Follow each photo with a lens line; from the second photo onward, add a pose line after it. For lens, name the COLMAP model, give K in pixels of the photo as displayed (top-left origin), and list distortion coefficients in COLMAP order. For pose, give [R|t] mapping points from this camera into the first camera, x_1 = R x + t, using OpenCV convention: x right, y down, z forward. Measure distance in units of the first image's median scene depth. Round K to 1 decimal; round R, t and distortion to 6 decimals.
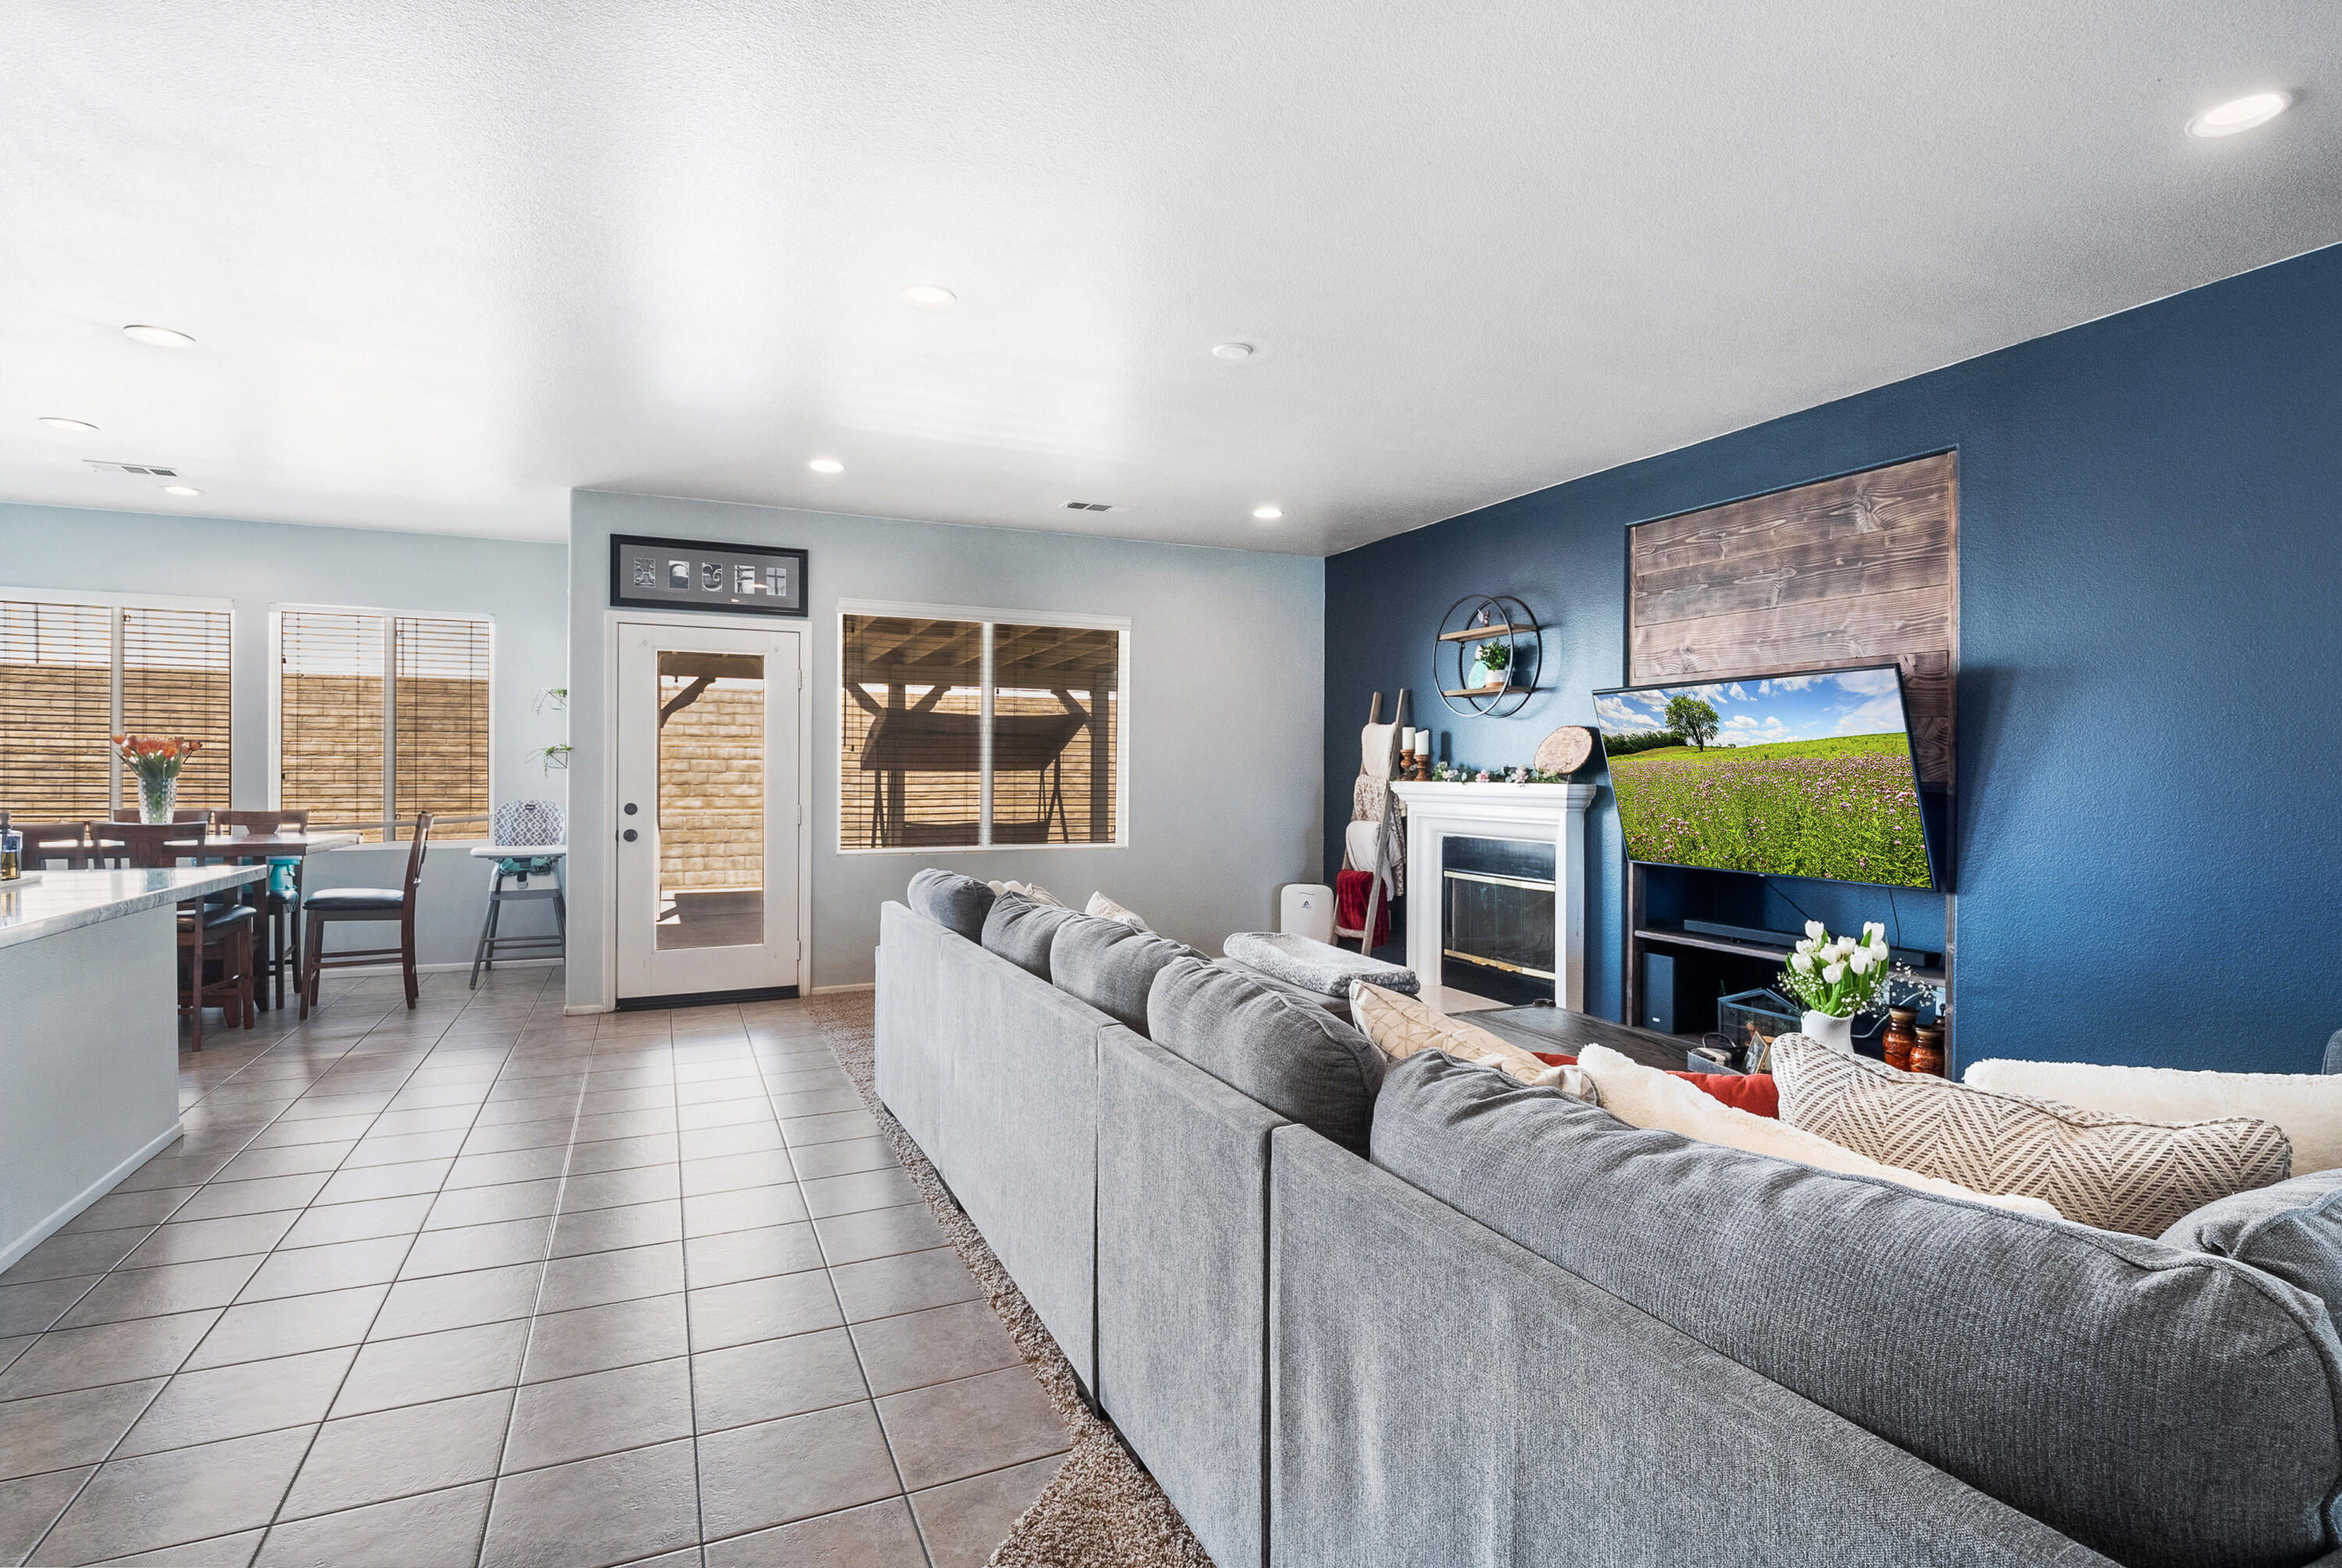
lens RADIAL K [[1140.0, 0, 1171.0], [0, 1140.0, 784.0], [0, 0, 1]] dist [-0.015470, -0.000399]
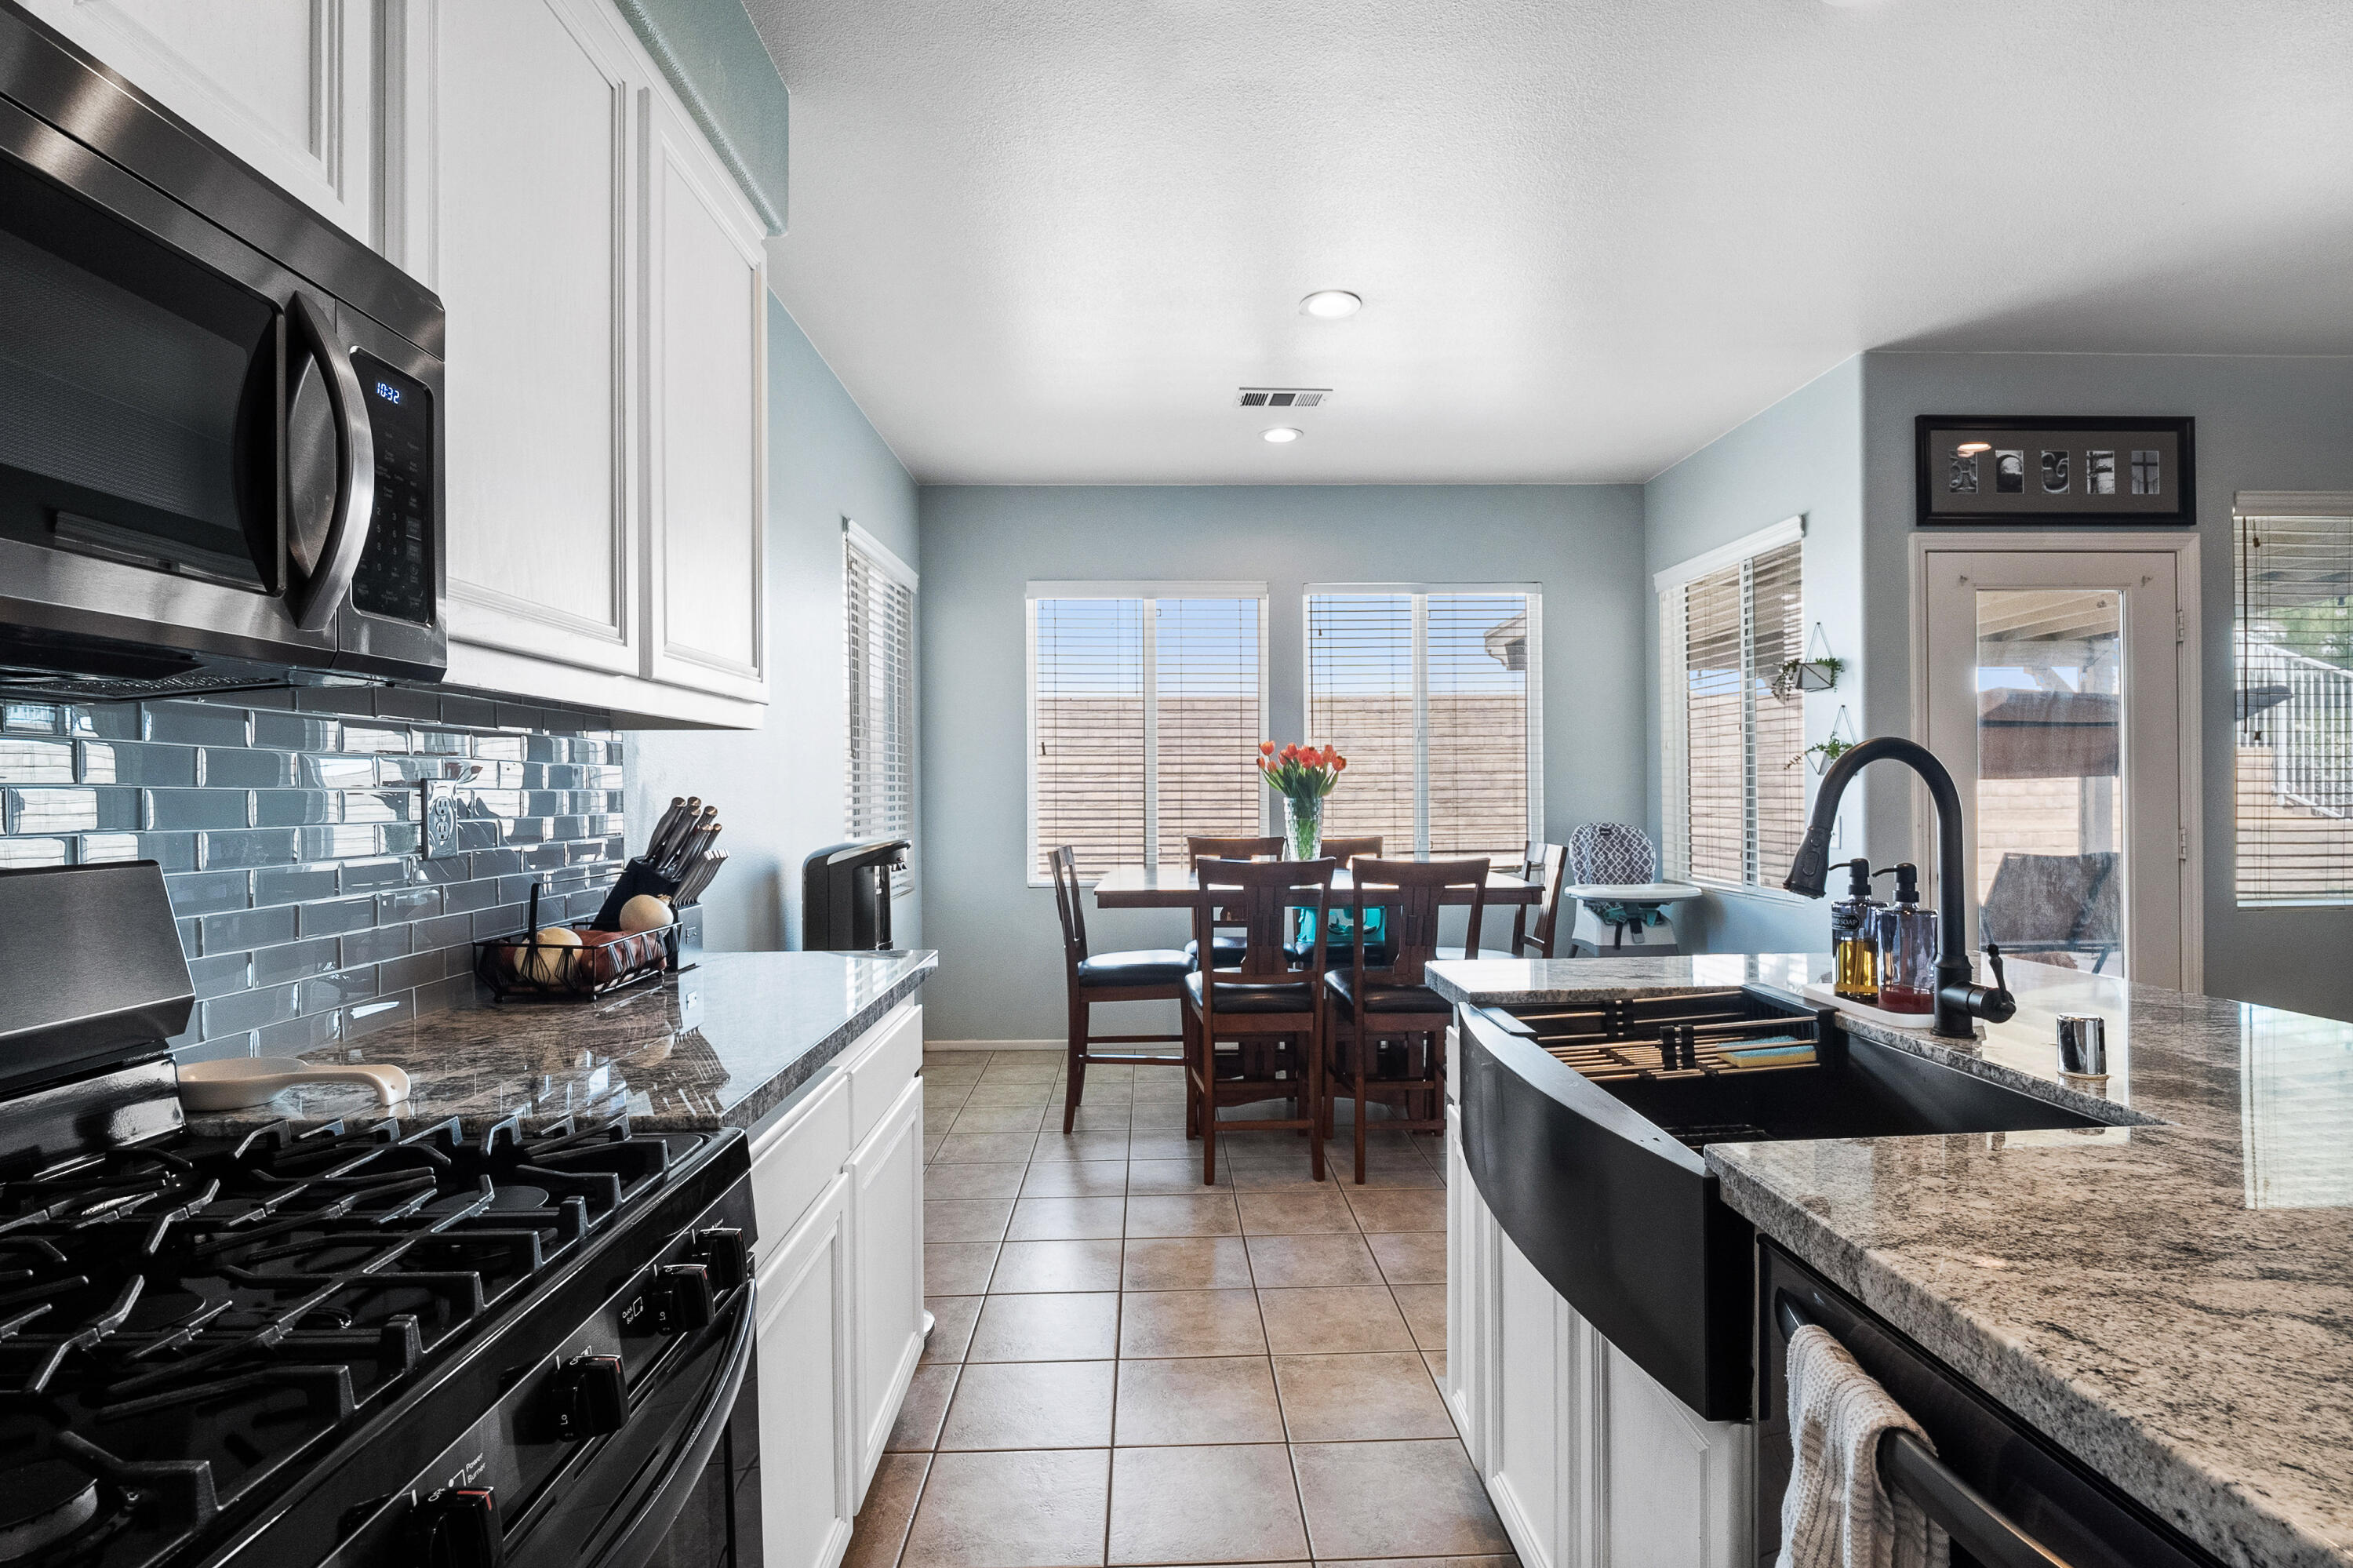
lens RADIAL K [[1098.2, 0, 1180.4], [0, 1098.2, 794.5], [0, 0, 1]] dist [0.002157, 0.000776]
pose [[0.919325, -0.010037, -0.393371, -0.680745], [0.007397, 0.999939, -0.008226, -0.000649], [0.393430, 0.004652, 0.919343, 0.272301]]
